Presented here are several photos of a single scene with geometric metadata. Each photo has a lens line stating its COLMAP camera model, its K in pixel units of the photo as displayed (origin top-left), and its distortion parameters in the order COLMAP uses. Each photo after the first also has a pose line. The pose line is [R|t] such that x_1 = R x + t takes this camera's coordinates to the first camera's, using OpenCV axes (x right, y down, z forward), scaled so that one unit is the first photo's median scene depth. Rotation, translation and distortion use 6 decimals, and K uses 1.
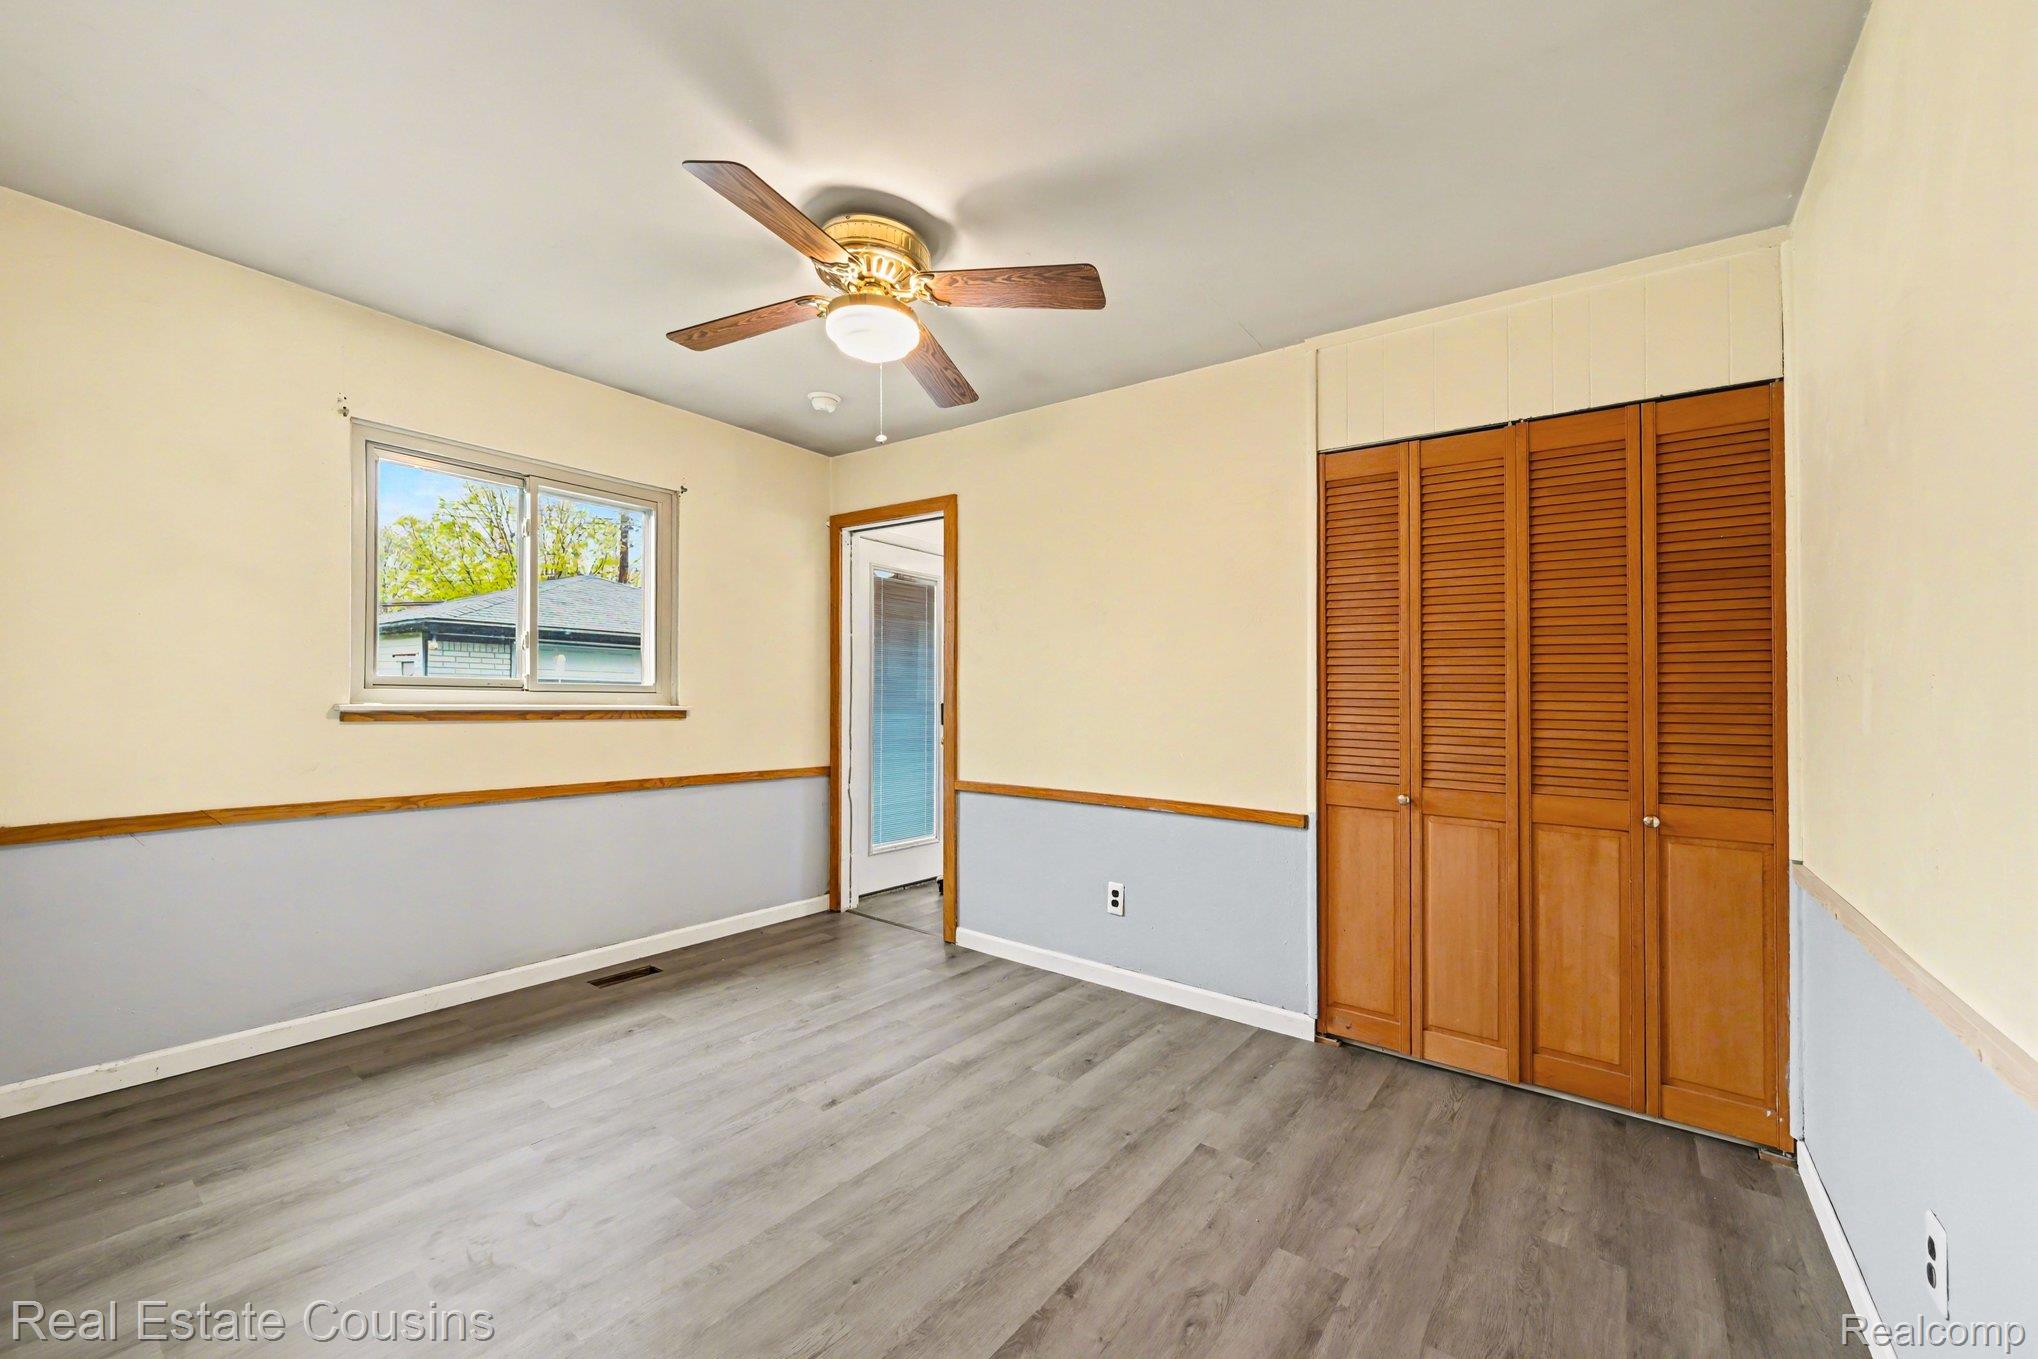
lens RADIAL K [[802.3, 0, 1014.0], [0, 802.3, 682.8], [0, 0, 1]] dist [0.017745, -0.011158]
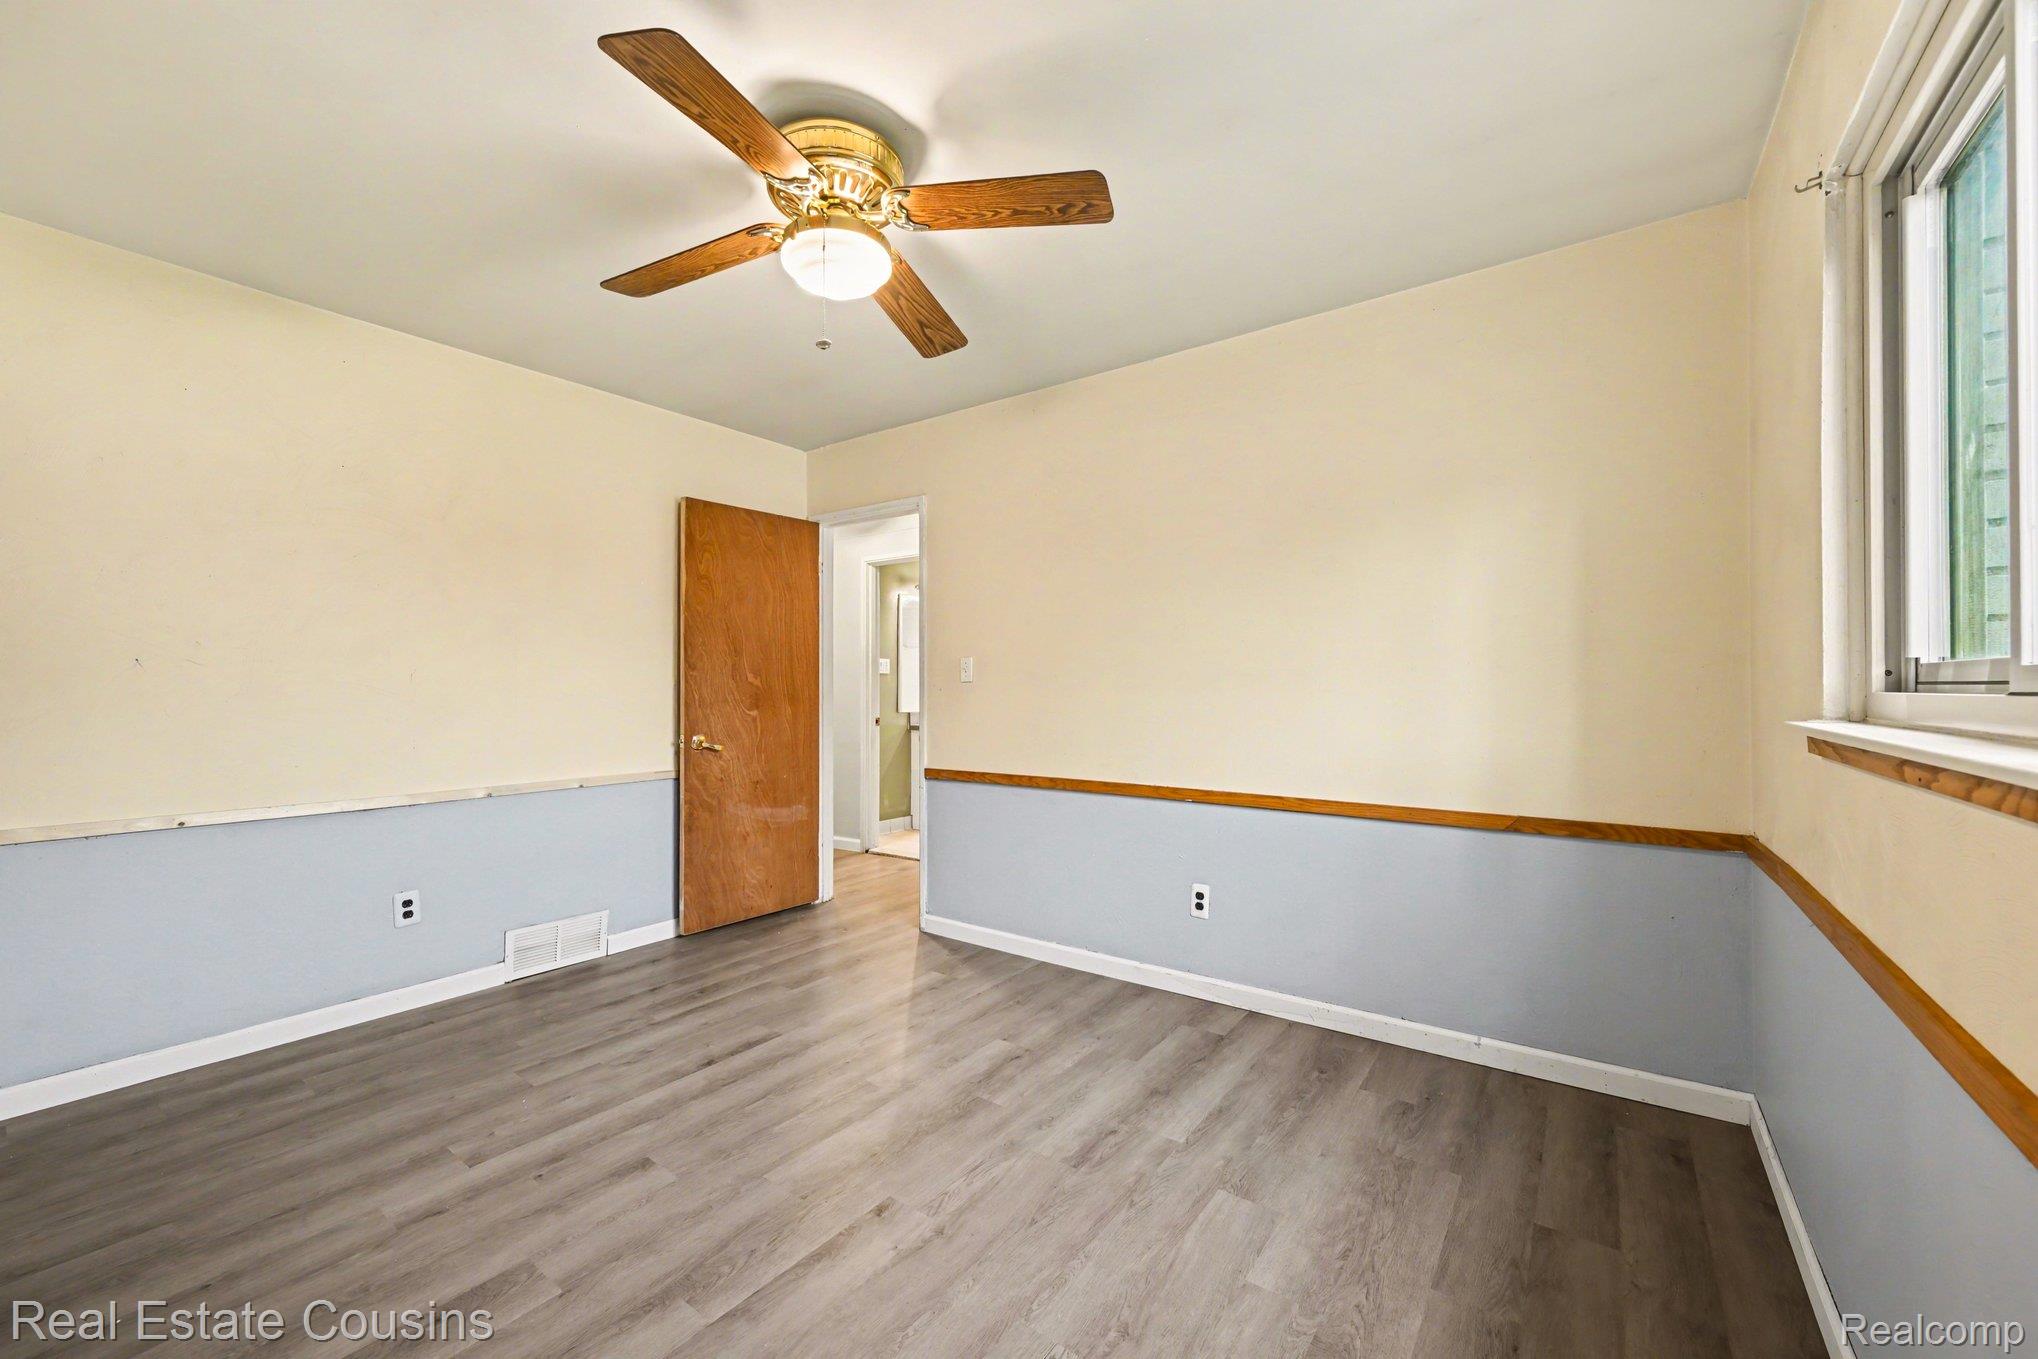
lens RADIAL K [[802.3, 0, 1014.0], [0, 802.3, 682.8], [0, 0, 1]] dist [0.017745, -0.011158]
pose [[-0.999786, -0.013313, -0.015839, -0.368654], [-0.012847, 0.999491, -0.029200, 0.041900], [0.016219, -0.028990, -0.999448, 1.972110]]
